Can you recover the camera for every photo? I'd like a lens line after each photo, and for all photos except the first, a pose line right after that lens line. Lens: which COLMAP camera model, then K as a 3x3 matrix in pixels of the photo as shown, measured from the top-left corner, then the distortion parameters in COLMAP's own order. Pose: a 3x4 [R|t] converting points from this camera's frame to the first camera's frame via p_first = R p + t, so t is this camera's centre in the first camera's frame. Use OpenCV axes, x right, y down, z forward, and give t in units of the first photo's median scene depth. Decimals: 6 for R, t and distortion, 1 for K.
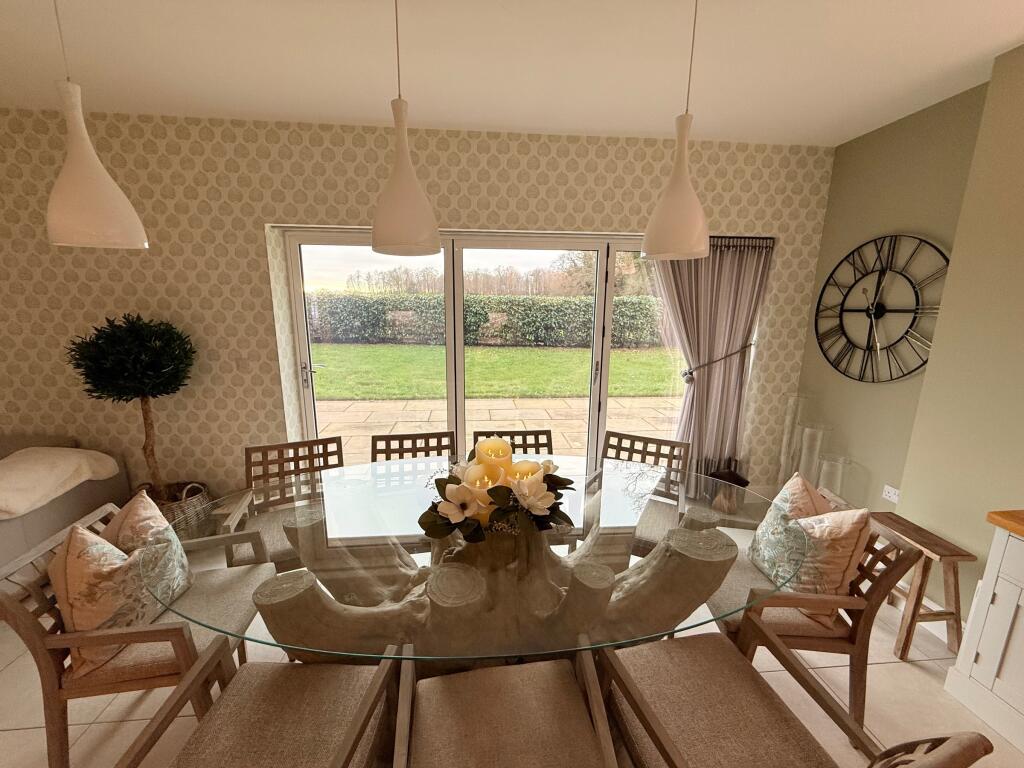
lens RADIAL K [[408.4, 0, 509.2], [0, 408.4, 383.3], [0, 0, 1]] dist [0.002011, 0.000310]
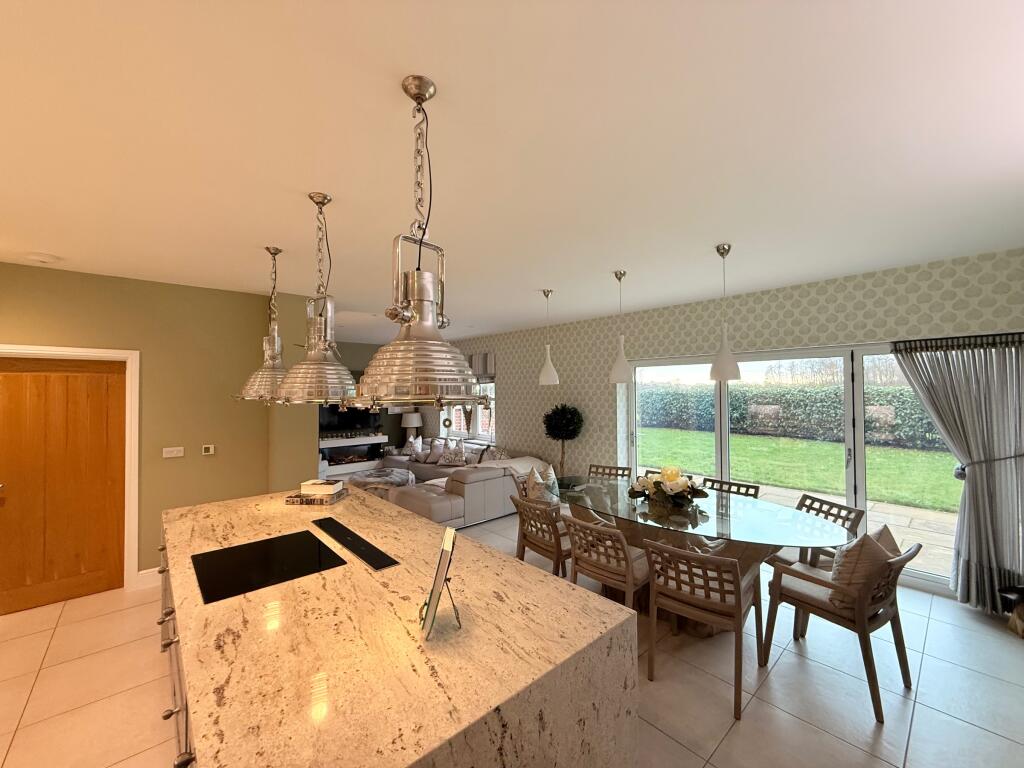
lens RADIAL K [[408.4, 0, 509.2], [0, 408.4, 383.3], [0, 0, 1]] dist [0.002011, 0.000310]
pose [[0.596088, -0.028540, -0.802412, 0.708759], [-0.150175, 0.977769, -0.146338, 0.098270], [0.788750, 0.207733, 0.578550, -0.571382]]
